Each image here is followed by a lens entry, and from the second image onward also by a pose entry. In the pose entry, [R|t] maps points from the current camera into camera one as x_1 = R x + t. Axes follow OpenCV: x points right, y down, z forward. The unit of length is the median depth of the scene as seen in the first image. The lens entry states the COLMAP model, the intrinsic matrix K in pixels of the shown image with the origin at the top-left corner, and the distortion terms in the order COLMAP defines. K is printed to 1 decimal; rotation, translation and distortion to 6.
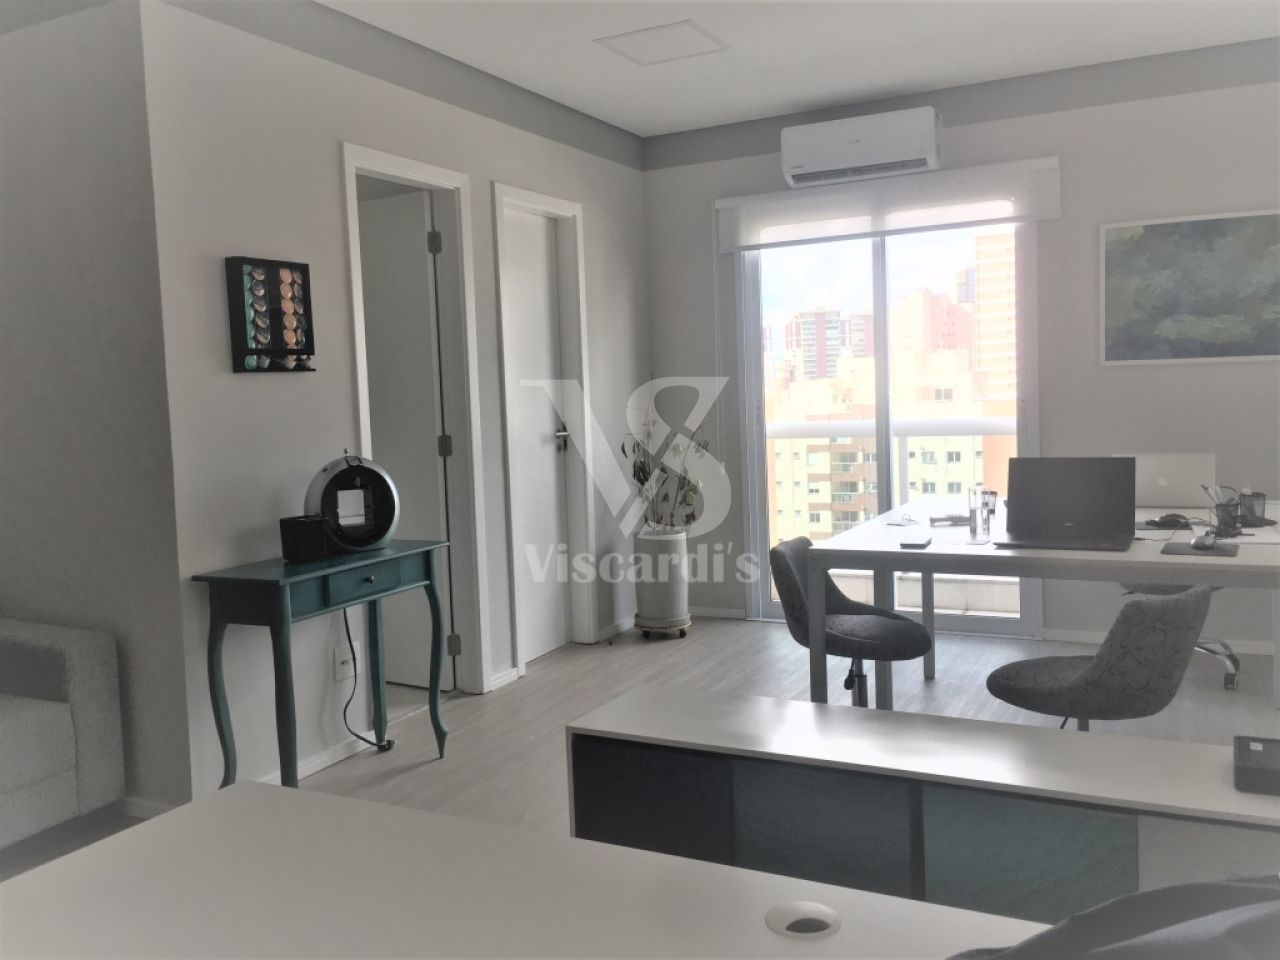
lens RADIAL K [[1099.2, 0, 635.7], [0, 1099.2, 457.0], [0, 0, 1]] dist [0.077149, -0.107912]
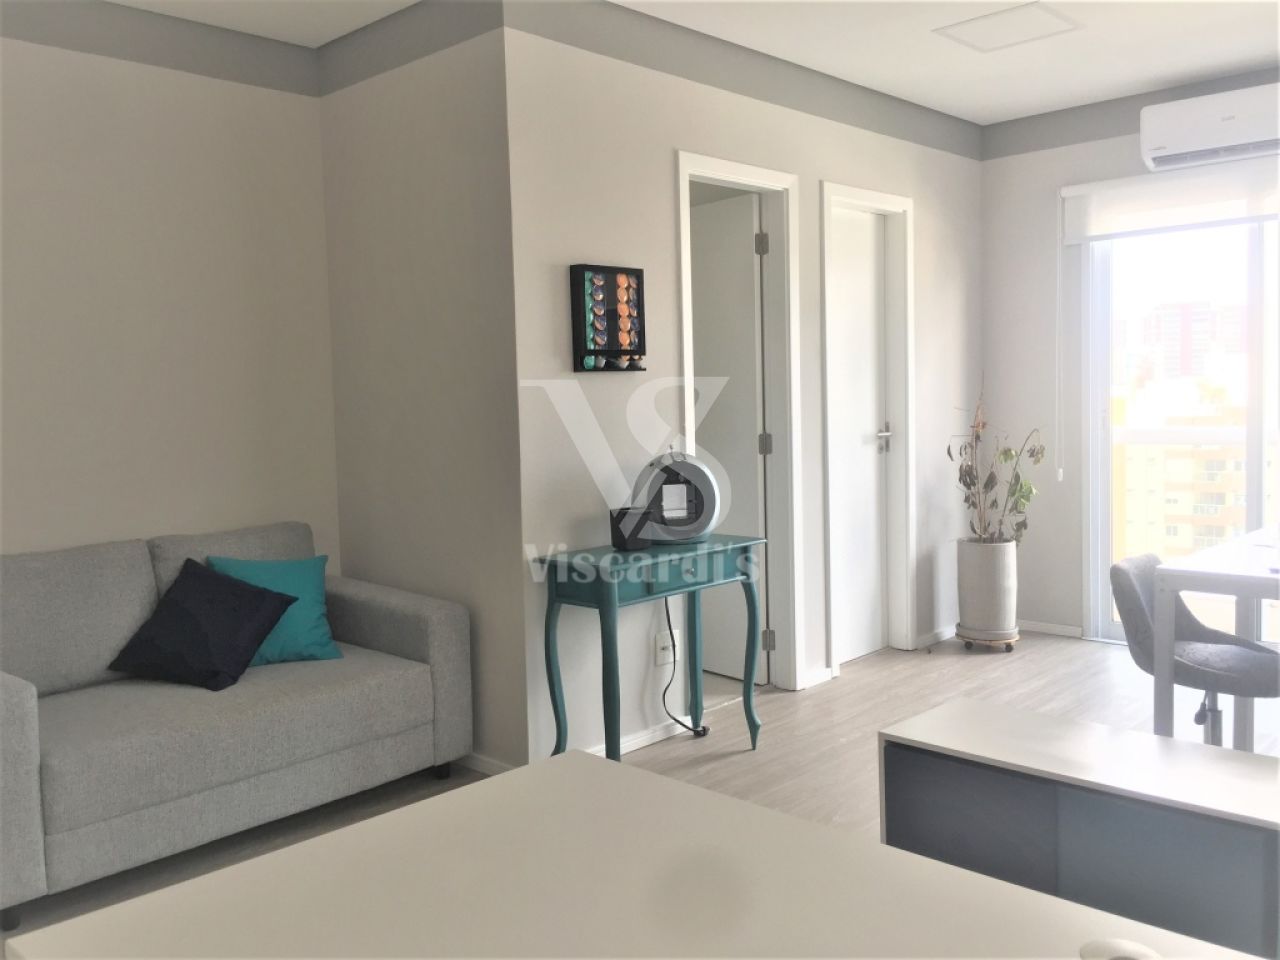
lens RADIAL K [[1099.2, 0, 635.7], [0, 1099.2, 458.9], [0, 0, 1]] dist [0.077149, -0.107912]
pose [[0.957887, 0.030281, -0.285545, 0.002630], [-0.028639, 0.999541, 0.009926, -0.002754], [0.285714, -0.001330, 0.958314, -0.007345]]
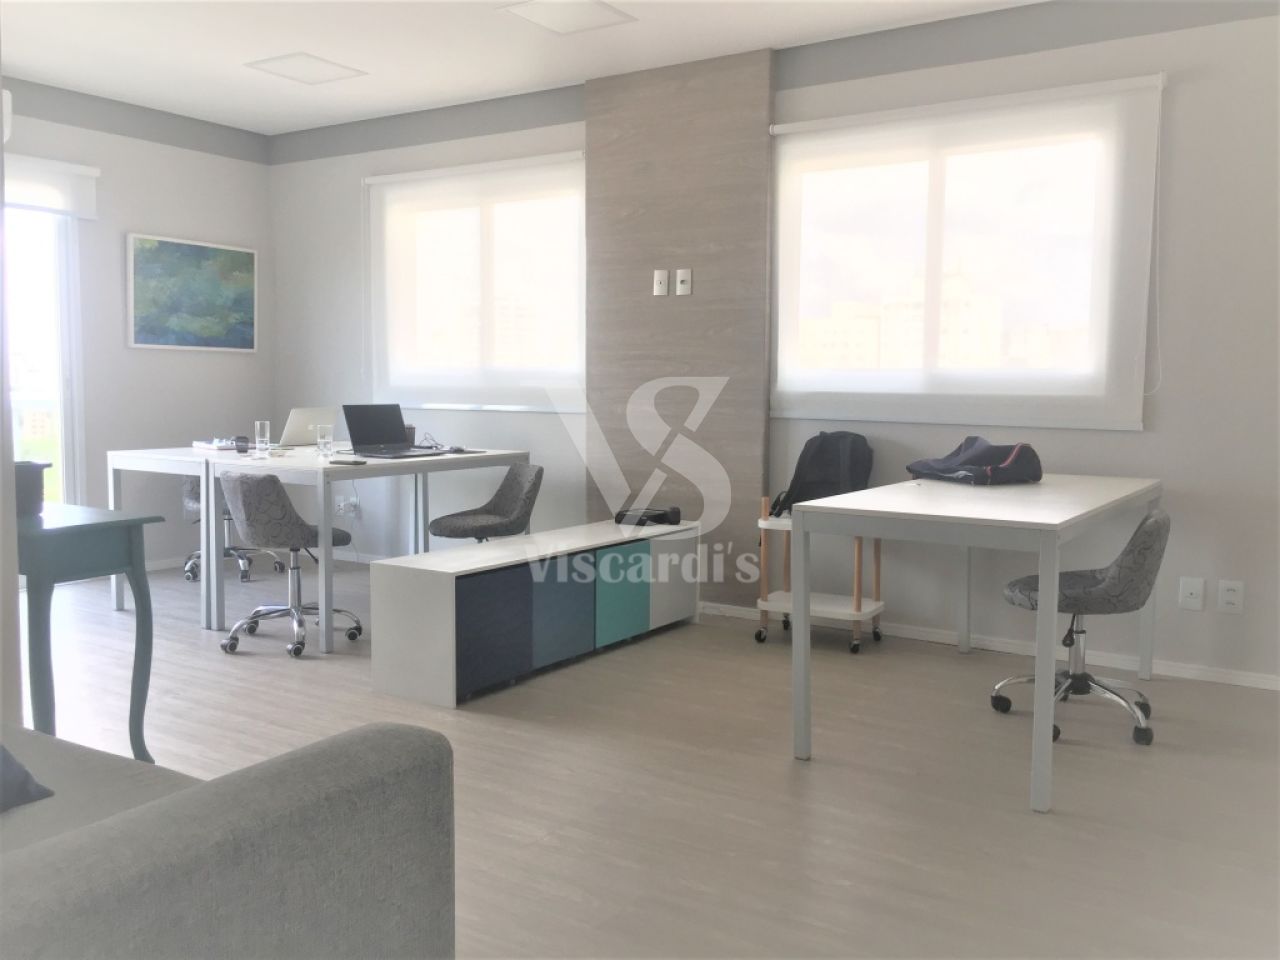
lens RADIAL K [[1099.2, 0, 659.7], [0, 1099.2, 479.8], [0, 0, 1]] dist [0.077149, -0.107912]
pose [[0.067217, -0.049205, 0.996524, -0.820077], [0.055707, 0.997410, 0.045491, 0.043621], [-0.996182, 0.052456, 0.069784, 0.349621]]
